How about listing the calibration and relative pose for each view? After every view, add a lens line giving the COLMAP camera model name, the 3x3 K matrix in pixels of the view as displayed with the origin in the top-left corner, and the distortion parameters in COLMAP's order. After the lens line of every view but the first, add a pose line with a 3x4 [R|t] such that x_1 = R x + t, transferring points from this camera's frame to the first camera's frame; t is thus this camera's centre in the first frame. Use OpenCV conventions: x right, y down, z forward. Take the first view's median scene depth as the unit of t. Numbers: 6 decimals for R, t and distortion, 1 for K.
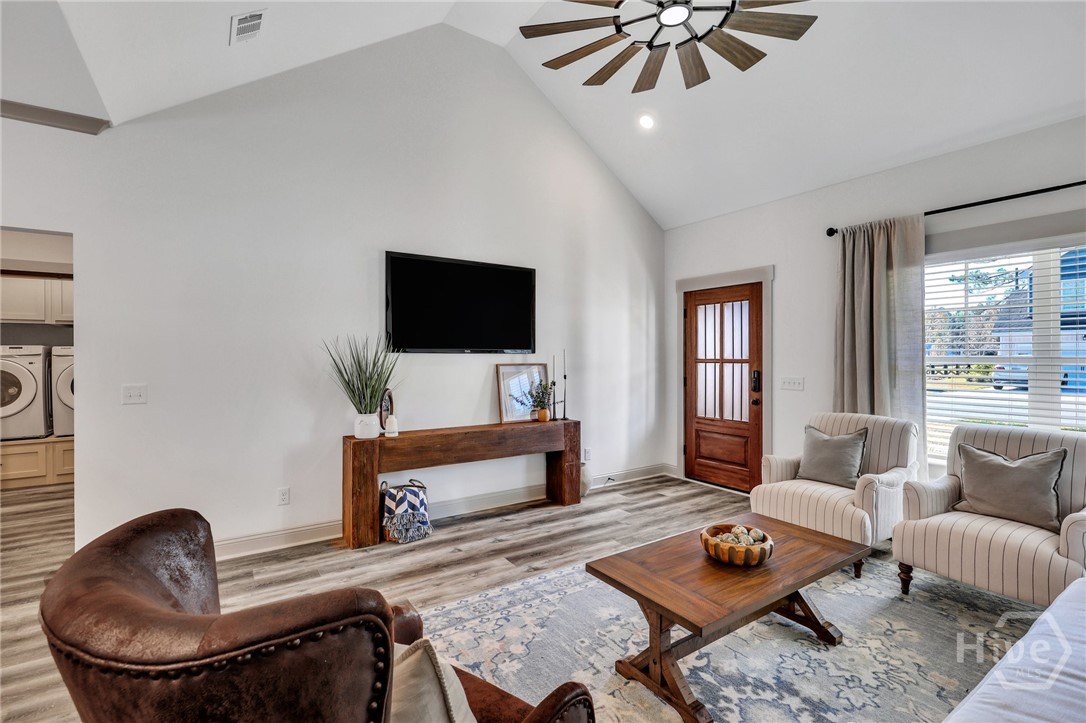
lens RADIAL K [[494.6, 0, 544.6], [0, 494.6, 356.5], [0, 0, 1]] dist [-0.000714, -0.000001]
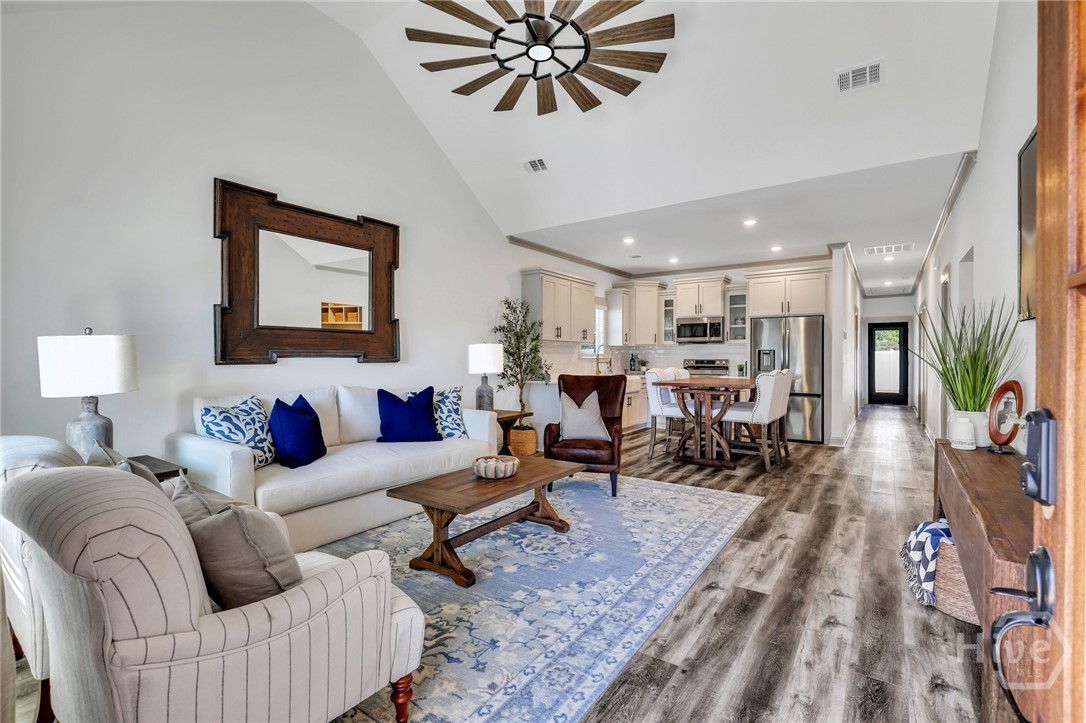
lens RADIAL K [[493.0, 0, 543.6], [0, 493.0, 352.2], [0, 0, 1]] dist [-0.000875, 0.000521]
pose [[-0.932226, -0.001220, -0.361875, 0.430223], [0.001863, 0.999965, -0.008171, 0.033440], [0.361873, -0.008291, -0.932191, 1.322211]]
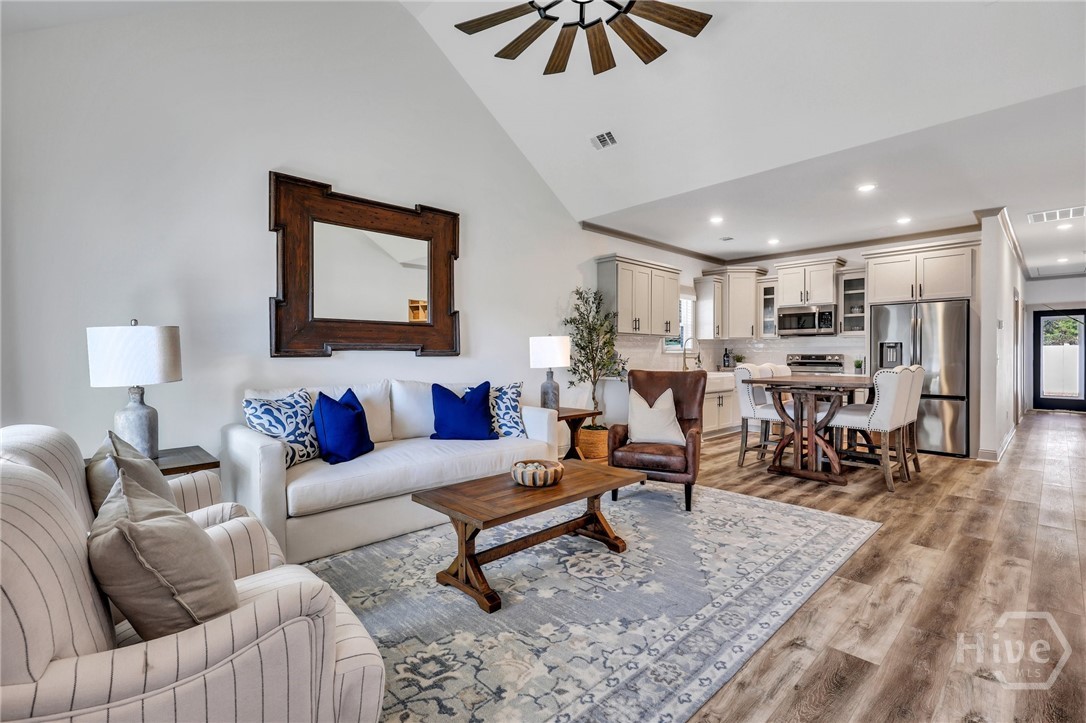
lens RADIAL K [[493.0, 0, 543.6], [0, 493.0, 352.2], [0, 0, 1]] dist [-0.000875, 0.000521]
pose [[-0.985413, 0.002369, -0.170162, 0.323977], [0.002894, 0.999992, -0.002841, 0.042389], [0.170154, -0.003292, -0.985412, 1.243636]]
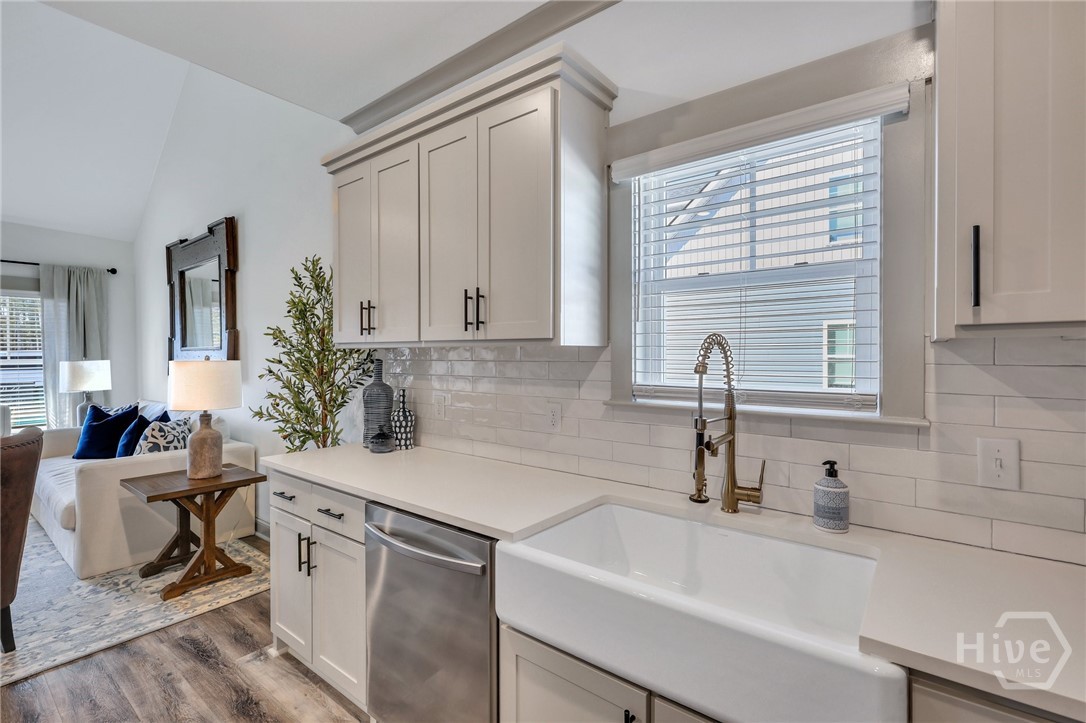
lens RADIAL K [[493.1, 0, 541.7], [0, 493.1, 360.6], [0, 0, 1]] dist [-0.002711, 0.000750]
pose [[-0.307967, -0.007329, 0.951369, -0.825858], [0.004604, 0.999947, 0.009194, -0.003606], [-0.951386, 0.007212, -0.307917, -0.237646]]
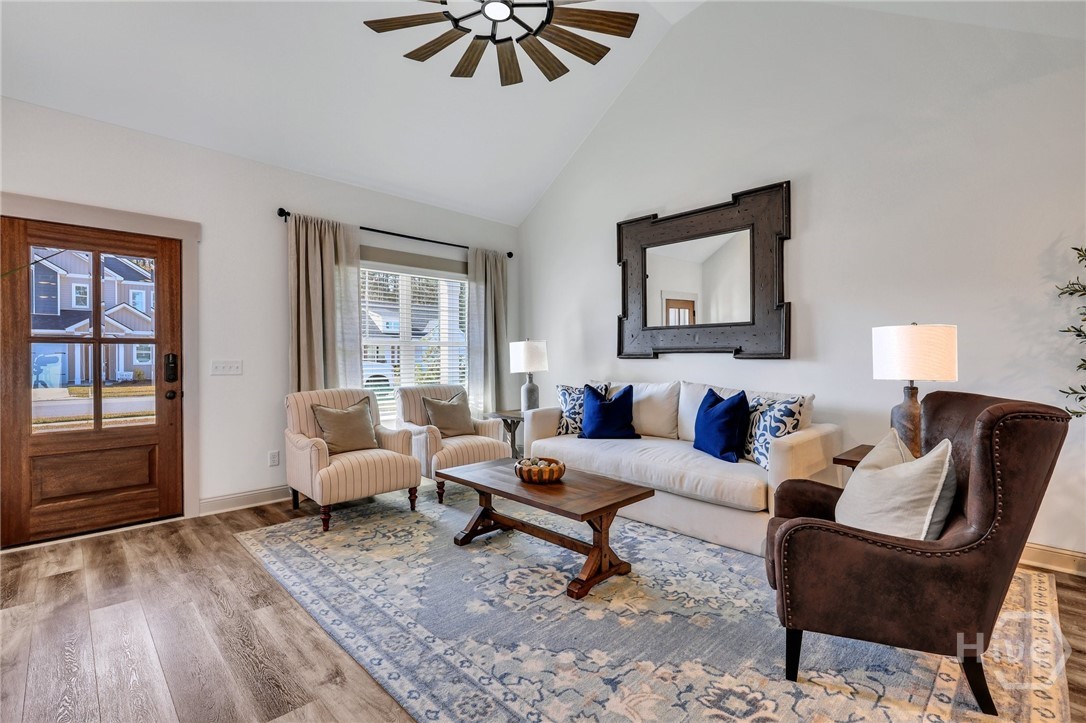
lens RADIAL K [[489.2, 0, 545.7], [0, 489.2, 359.6], [0, 0, 1]] dist [0.000378, -0.000213]
pose [[-0.187736, -0.006242, 0.982200, -0.501327], [0.003299, 0.999970, 0.006986, 0.040426], [-0.982214, 0.004552, -0.187710, 0.681967]]
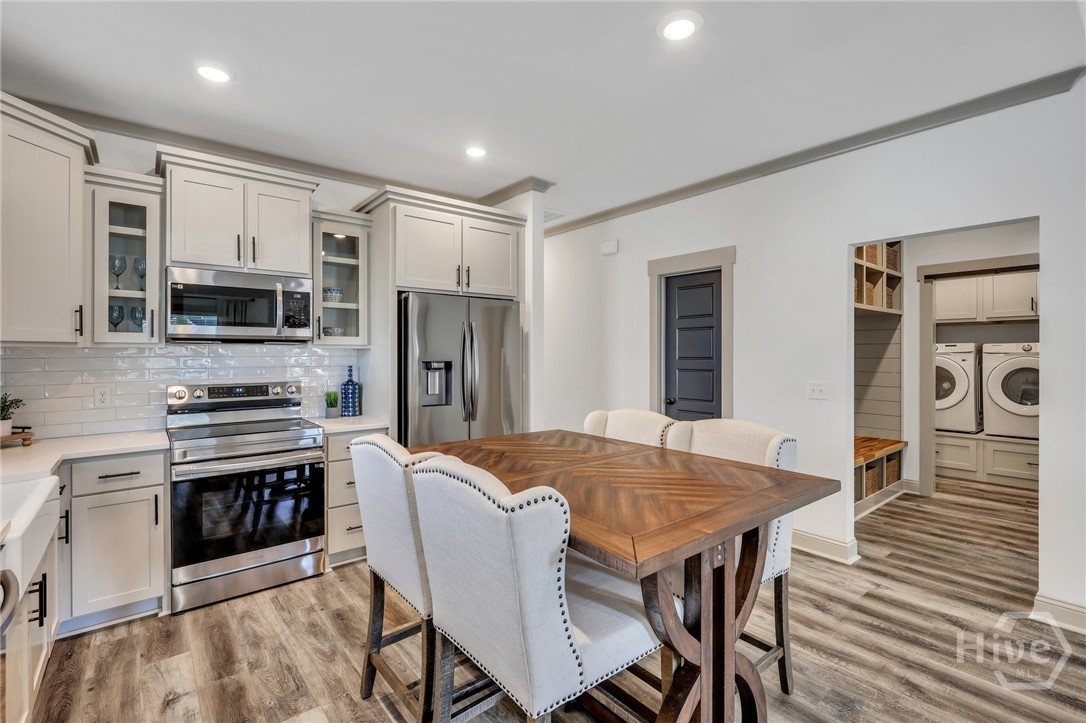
lens RADIAL K [[492.0, 0, 543.9], [0, 492.0, 354.7], [0, 0, 1]] dist [0.000823, 0.000296]
pose [[0.095273, 0.009193, -0.995409, -0.118542], [-0.001286, 0.999958, 0.009112, -0.008373], [0.995450, 0.000412, 0.095281, 0.026700]]
